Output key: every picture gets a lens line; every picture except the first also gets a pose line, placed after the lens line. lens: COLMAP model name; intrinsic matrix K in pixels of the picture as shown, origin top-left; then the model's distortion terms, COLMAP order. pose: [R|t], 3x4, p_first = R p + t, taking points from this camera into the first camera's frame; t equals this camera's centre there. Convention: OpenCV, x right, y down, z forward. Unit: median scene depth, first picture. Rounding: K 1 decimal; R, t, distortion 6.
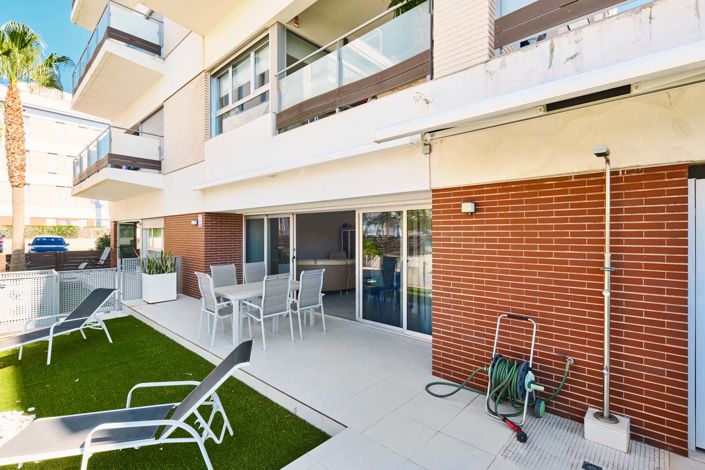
lens RADIAL K [[327.0, 0, 349.8], [0, 327.0, 237.2], [0, 0, 1]] dist [-0.001696, -0.001320]
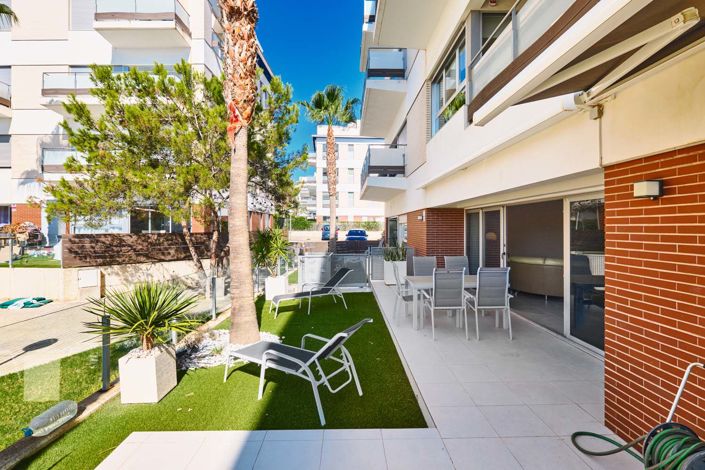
lens RADIAL K [[327.0, 0, 351.7], [0, 327.0, 228.9], [0, 0, 1]] dist [-0.001696, -0.001320]
pose [[0.699016, 0.001351, -0.715105, 0.270053], [-0.004775, 0.999985, -0.002779, -0.003215], [0.715090, 0.005357, 0.699011, 0.073633]]
